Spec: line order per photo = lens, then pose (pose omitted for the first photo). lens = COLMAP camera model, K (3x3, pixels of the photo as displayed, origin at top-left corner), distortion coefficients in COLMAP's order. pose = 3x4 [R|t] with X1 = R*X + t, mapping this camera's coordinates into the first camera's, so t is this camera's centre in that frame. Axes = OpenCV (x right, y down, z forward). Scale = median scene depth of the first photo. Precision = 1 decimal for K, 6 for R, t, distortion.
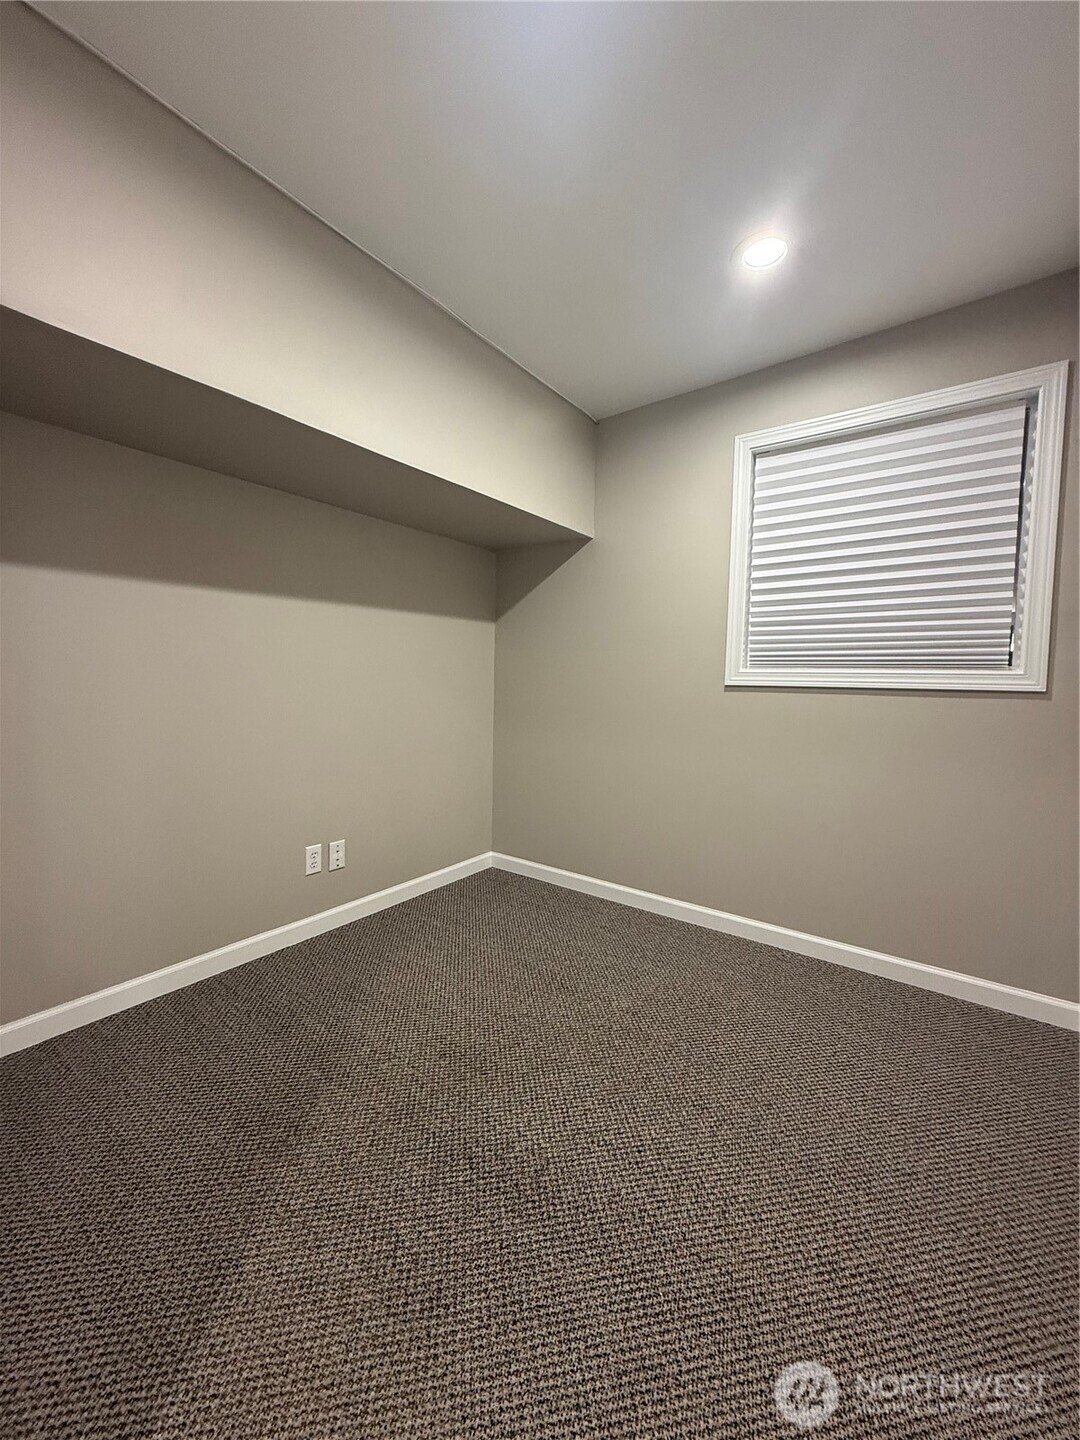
lens RADIAL K [[568.7, 0, 542.3], [0, 568.7, 714.4], [0, 0, 1]] dist [0.003341, -0.000163]
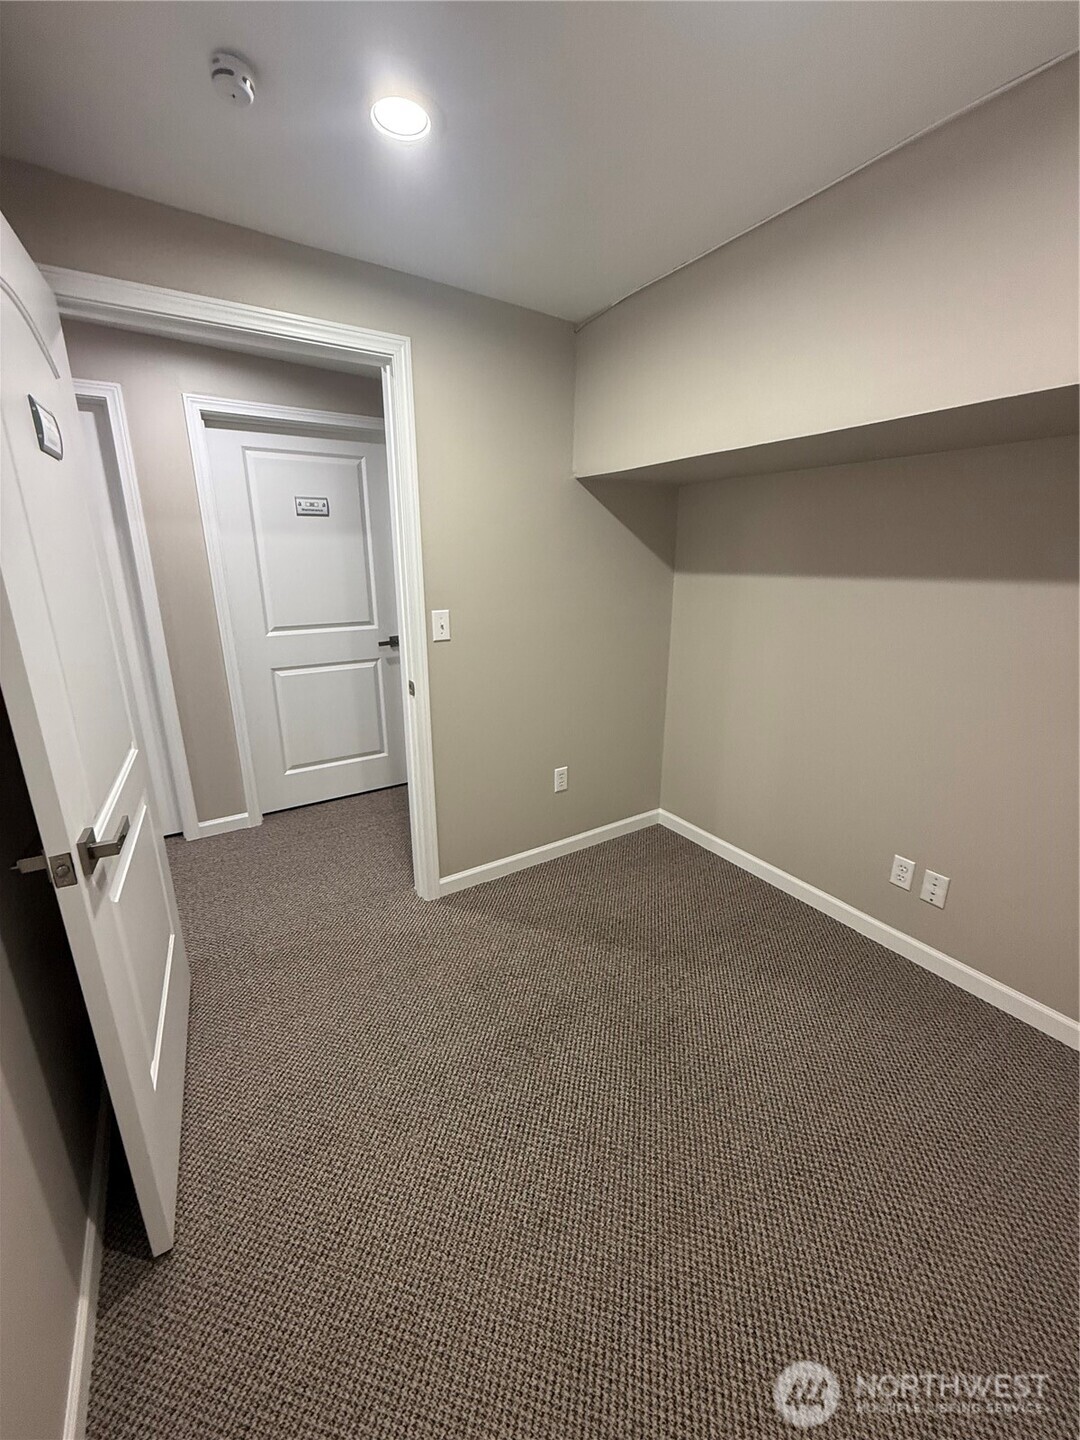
lens RADIAL K [[568.7, 0, 542.3], [0, 568.7, 714.4], [0, 0, 1]] dist [0.003341, -0.000163]
pose [[-0.358259, 0.235209, -0.903508, 1.019122], [-0.066313, 0.958890, 0.275921, -0.358621], [0.931264, 0.158765, -0.327933, 1.317509]]
